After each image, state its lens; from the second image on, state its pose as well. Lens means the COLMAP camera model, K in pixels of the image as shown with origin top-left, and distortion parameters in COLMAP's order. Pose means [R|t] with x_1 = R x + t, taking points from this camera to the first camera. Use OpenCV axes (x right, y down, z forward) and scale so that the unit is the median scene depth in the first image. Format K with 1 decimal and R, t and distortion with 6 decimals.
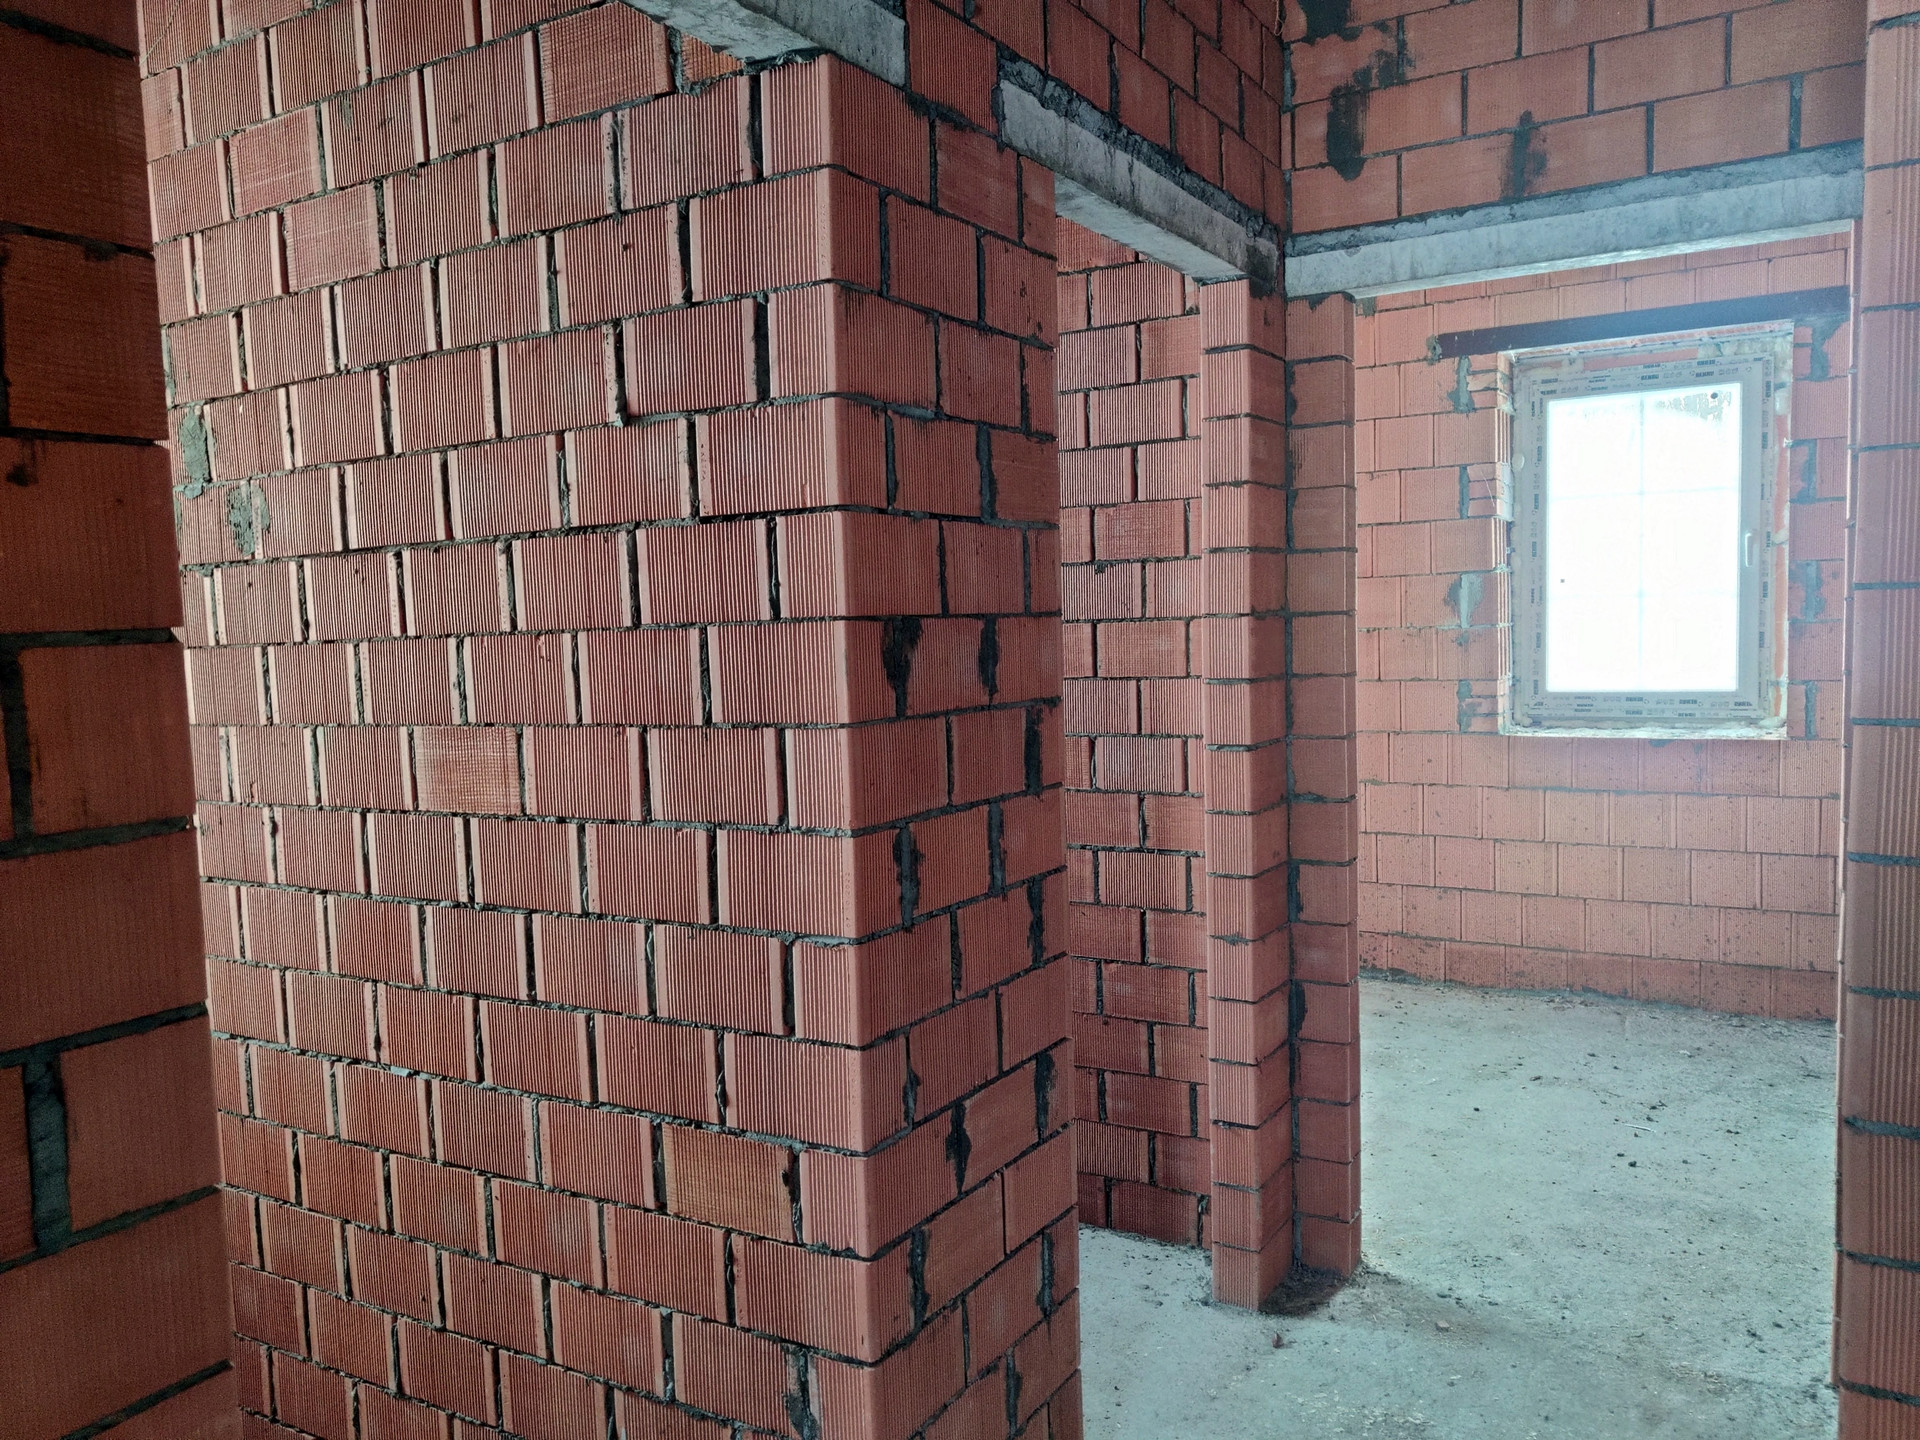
lens RADIAL K [[1456.4, 0, 959.7], [0, 1456.4, 721.4], [0, 0, 1]] dist [-0.011977, -0.003356]
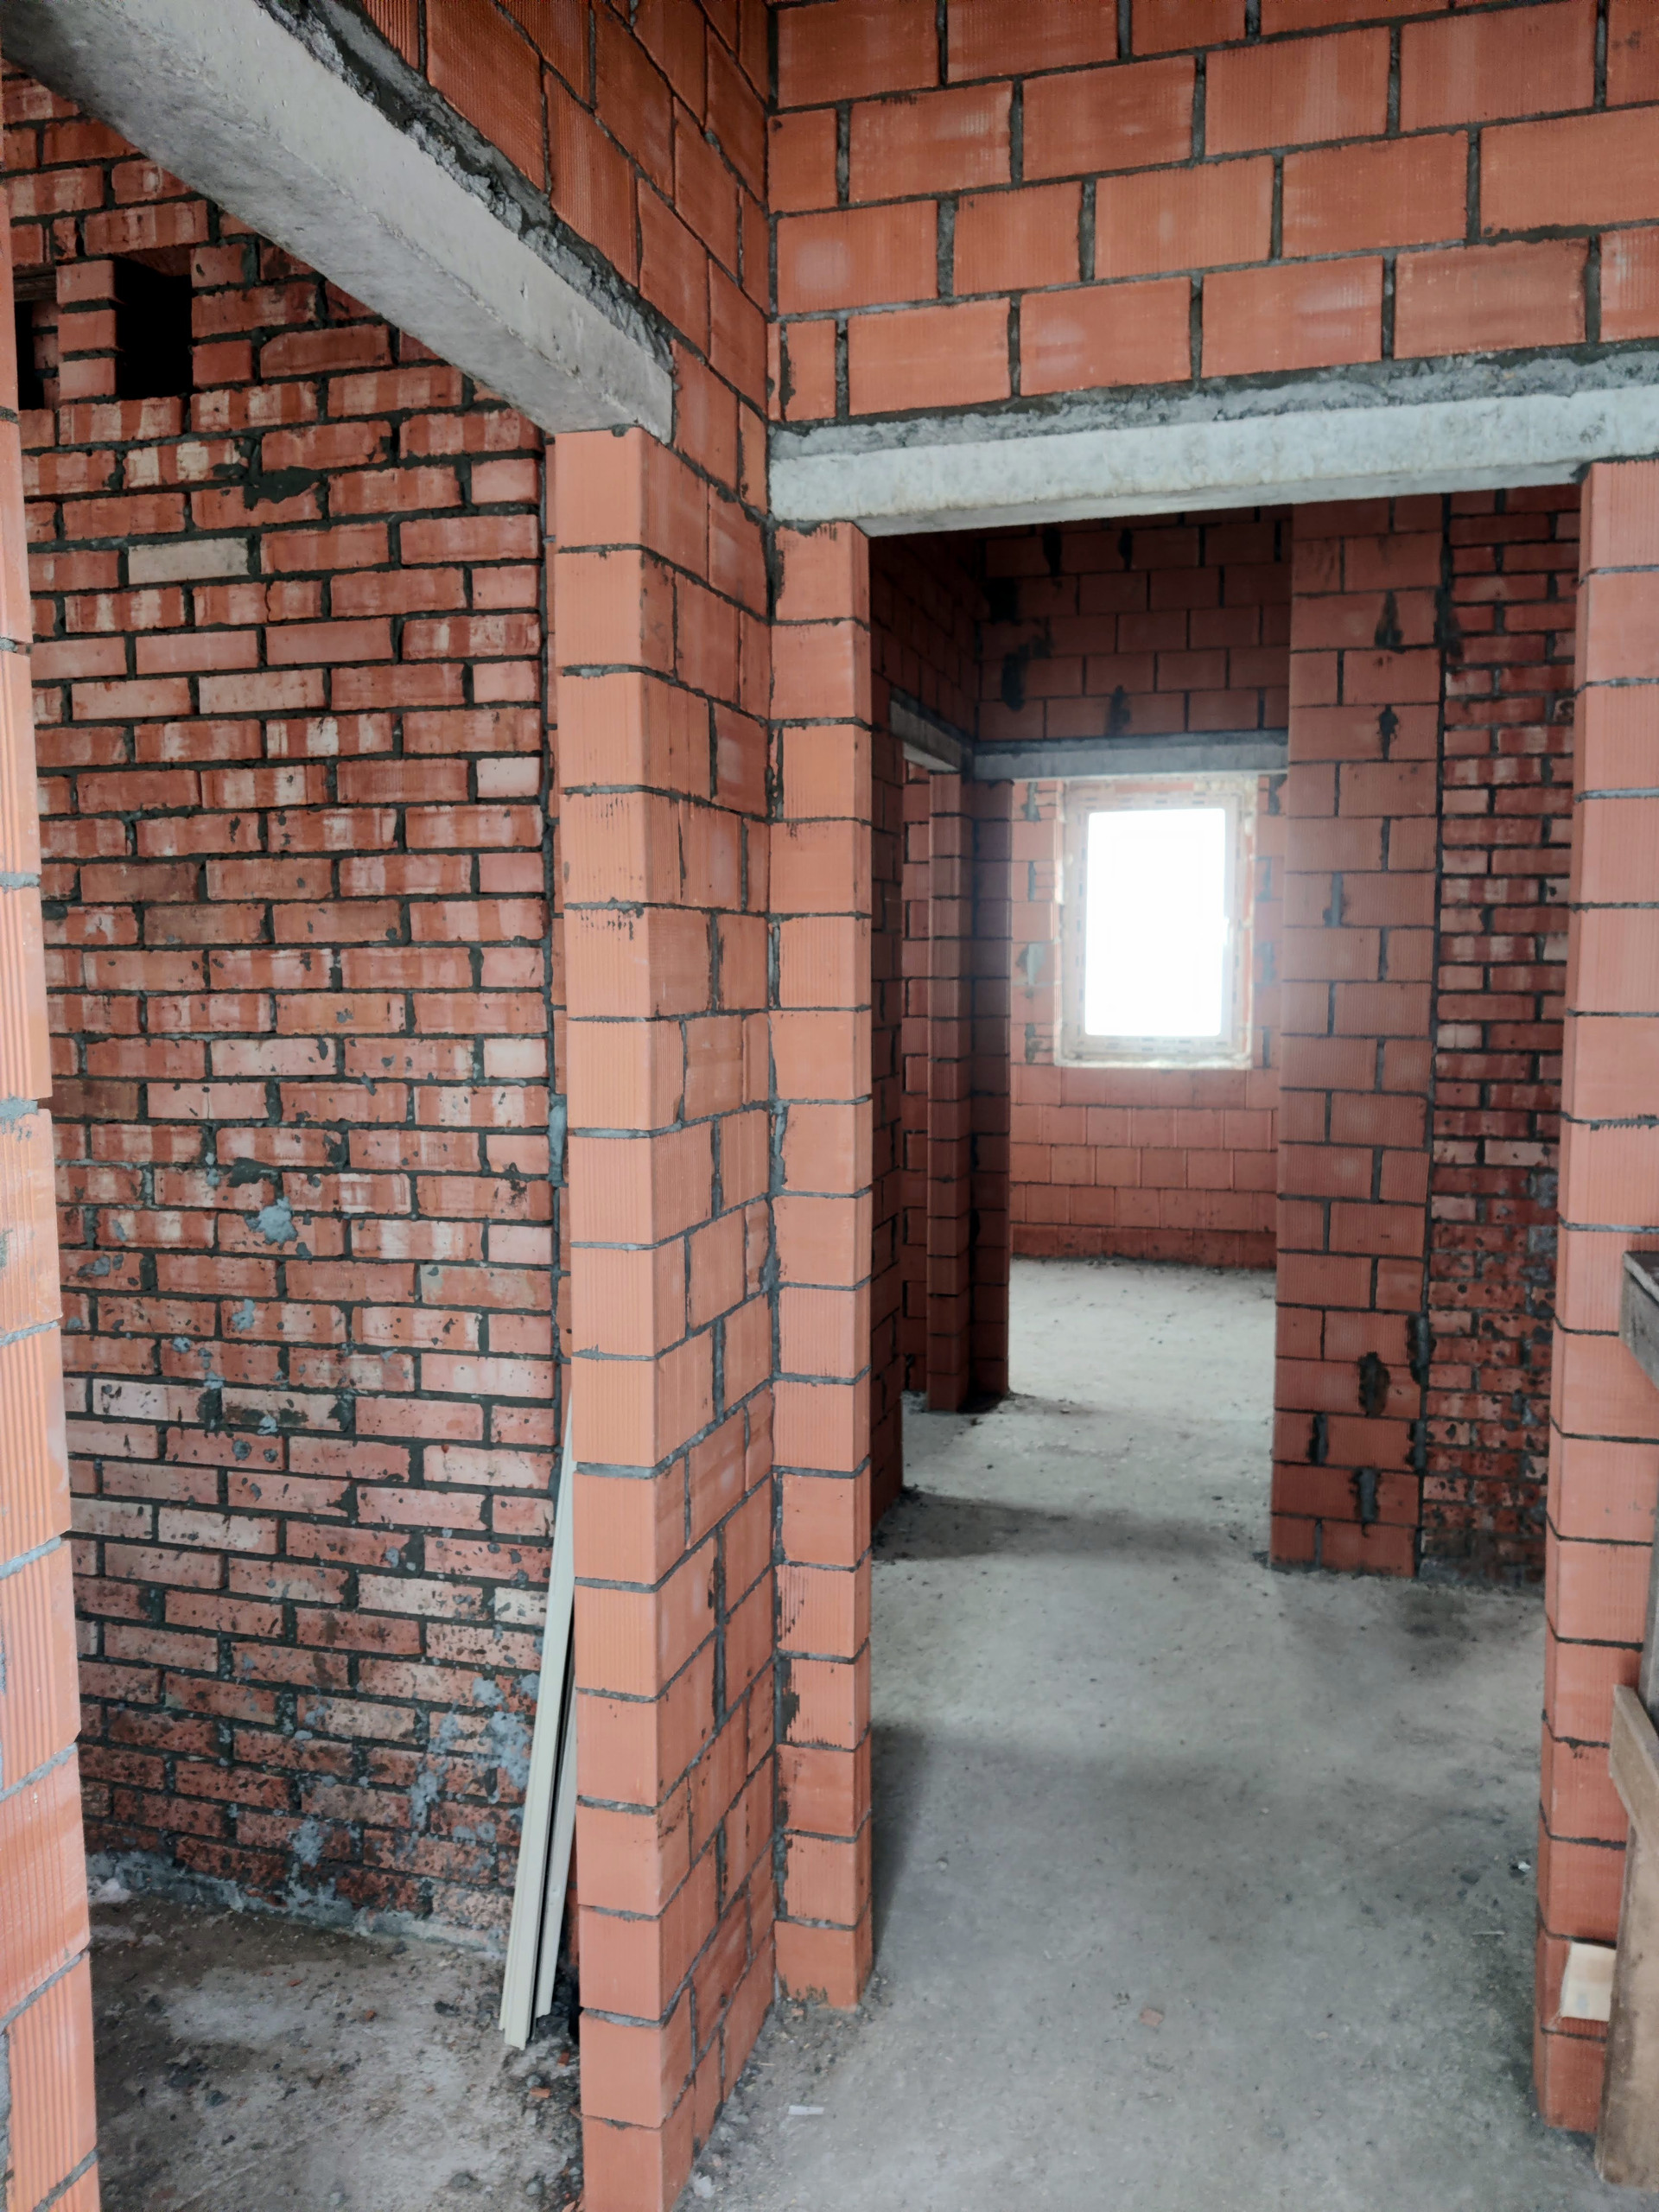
lens RADIAL K [[1678.0, 0, 831.2], [0, 1678.0, 1107.2], [0, 0, 1]] dist [-0.011977, -0.003356]
pose [[0.961917, -0.004144, 0.273311, -0.397528], [-0.000544, 0.999854, 0.017072, 0.034911], [-0.273342, -0.016570, 0.961774, -0.677861]]
